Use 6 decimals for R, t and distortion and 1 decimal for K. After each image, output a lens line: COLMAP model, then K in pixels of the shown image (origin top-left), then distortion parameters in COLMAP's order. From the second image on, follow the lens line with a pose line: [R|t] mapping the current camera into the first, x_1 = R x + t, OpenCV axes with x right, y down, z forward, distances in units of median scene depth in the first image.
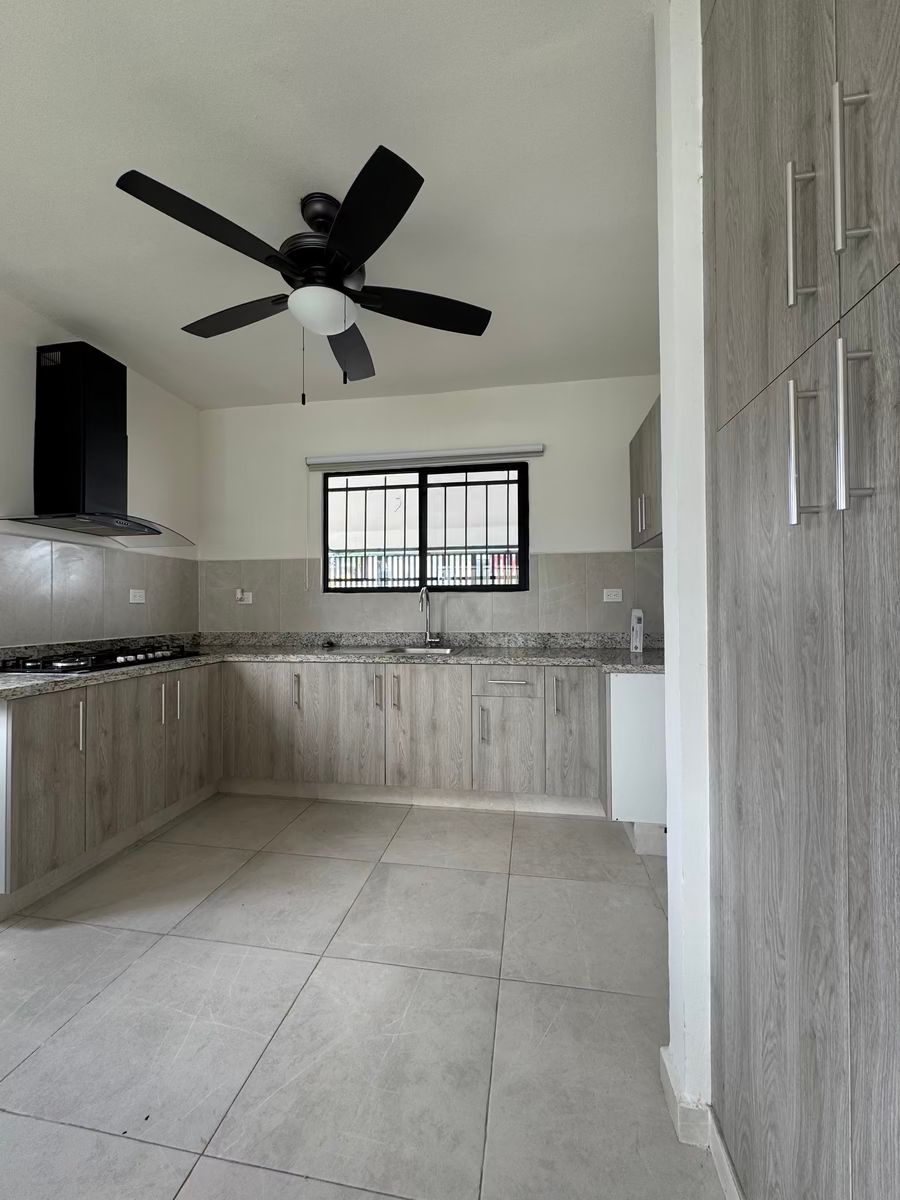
lens RADIAL K [[482.0, 0, 446.7], [0, 482.0, 600.1], [0, 0, 1]] dist [0.001058, -0.000731]
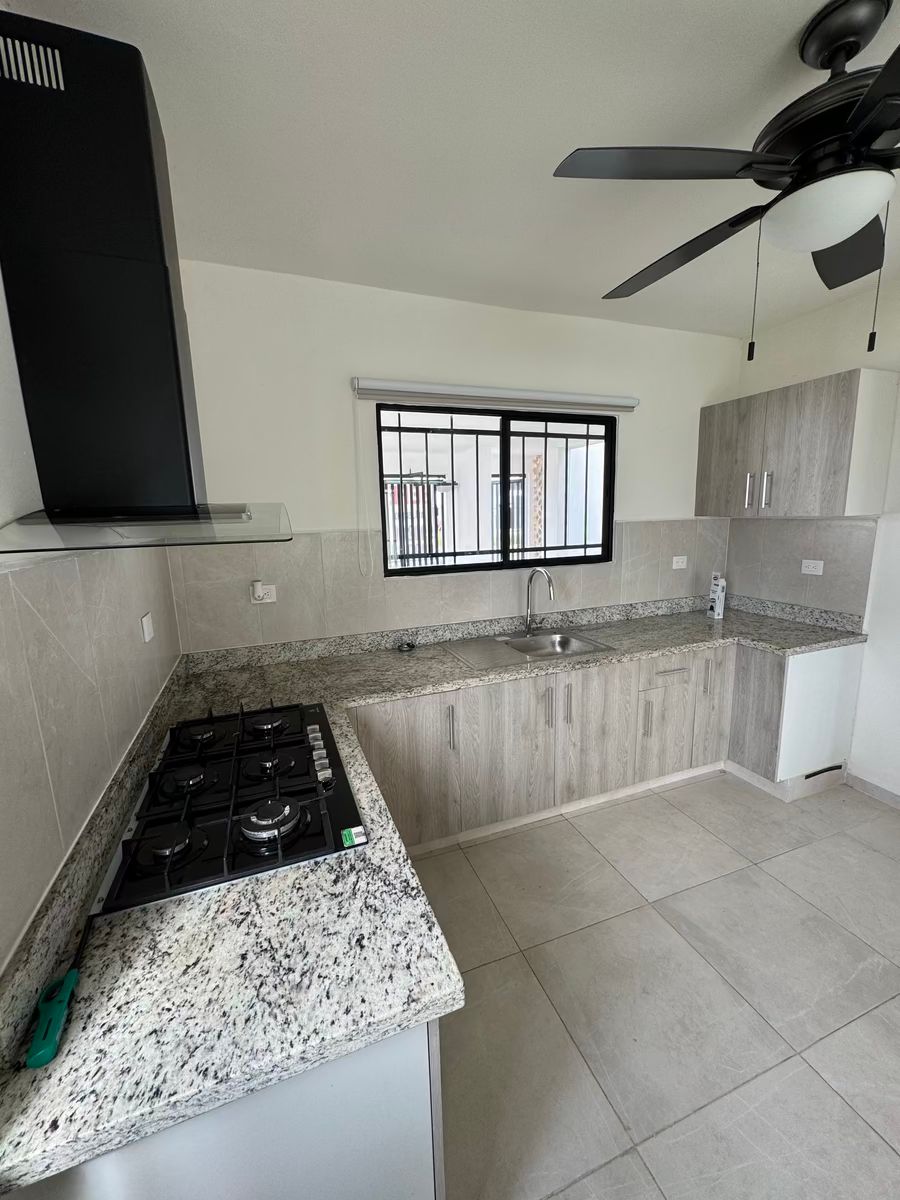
lens RADIAL K [[482.0, 0, 449.0], [0, 482.0, 599.6], [0, 0, 1]] dist [0.001058, -0.000731]
pose [[0.861558, -0.105648, 0.496543, -0.587903], [0.013282, 0.982462, 0.185991, -0.127063], [-0.507485, -0.153647, 0.847851, 0.357807]]
